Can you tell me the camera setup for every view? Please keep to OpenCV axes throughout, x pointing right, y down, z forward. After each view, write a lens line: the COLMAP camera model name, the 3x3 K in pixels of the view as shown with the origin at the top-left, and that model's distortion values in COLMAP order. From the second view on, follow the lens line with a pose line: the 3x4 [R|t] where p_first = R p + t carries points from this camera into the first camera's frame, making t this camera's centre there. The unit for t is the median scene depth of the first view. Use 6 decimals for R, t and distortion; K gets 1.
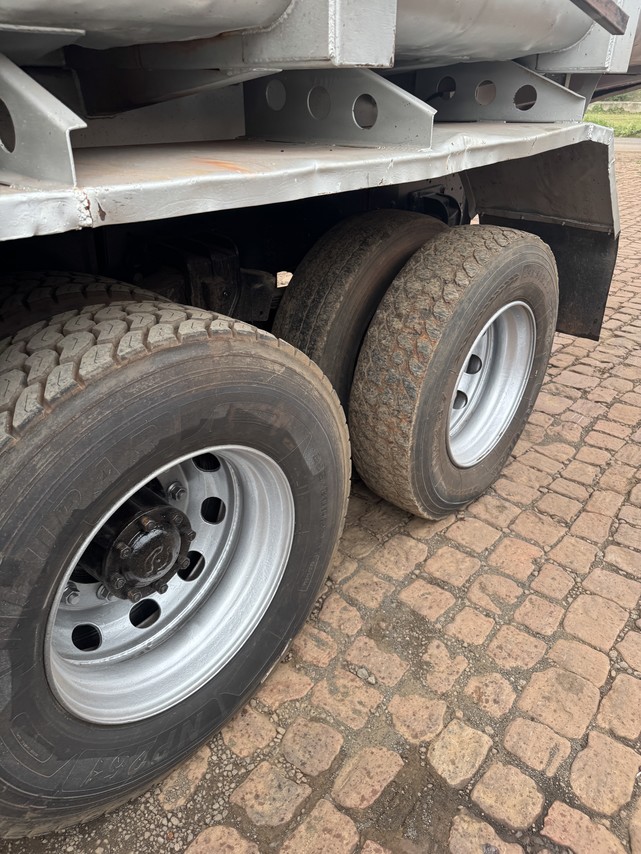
lens RADIAL K [[604.4, 0, 318.8], [0, 604.4, 421.0], [0, 0, 1]] dist [0.034677, -0.062136]
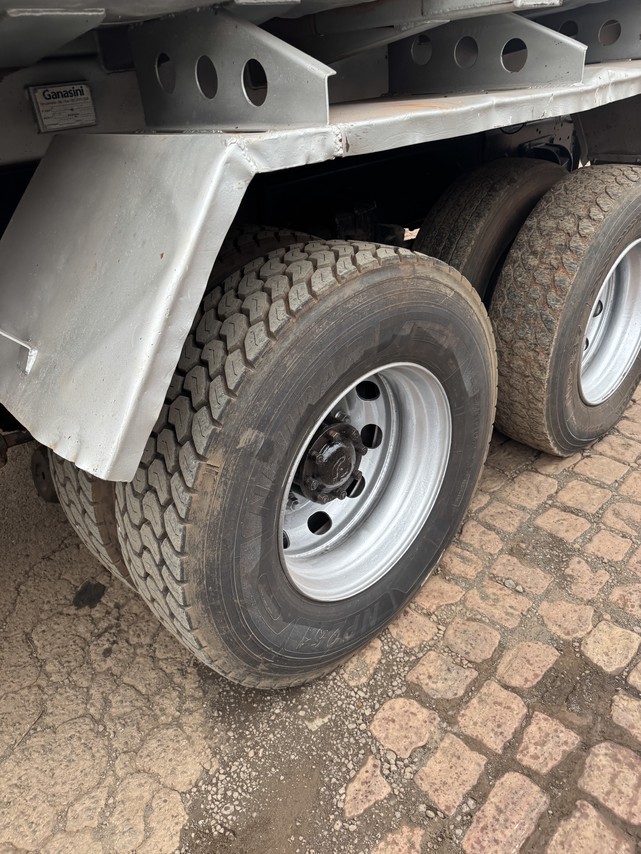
lens RADIAL K [[604.4, 0, 313.3], [0, 604.4, 430.0], [0, 0, 1]] dist [0.034677, -0.062136]
pose [[0.991658, -0.027673, -0.125889, -0.154622], [0.032958, 0.998652, 0.040092, 0.096780], [0.124609, -0.043907, 0.991234, -0.134090]]
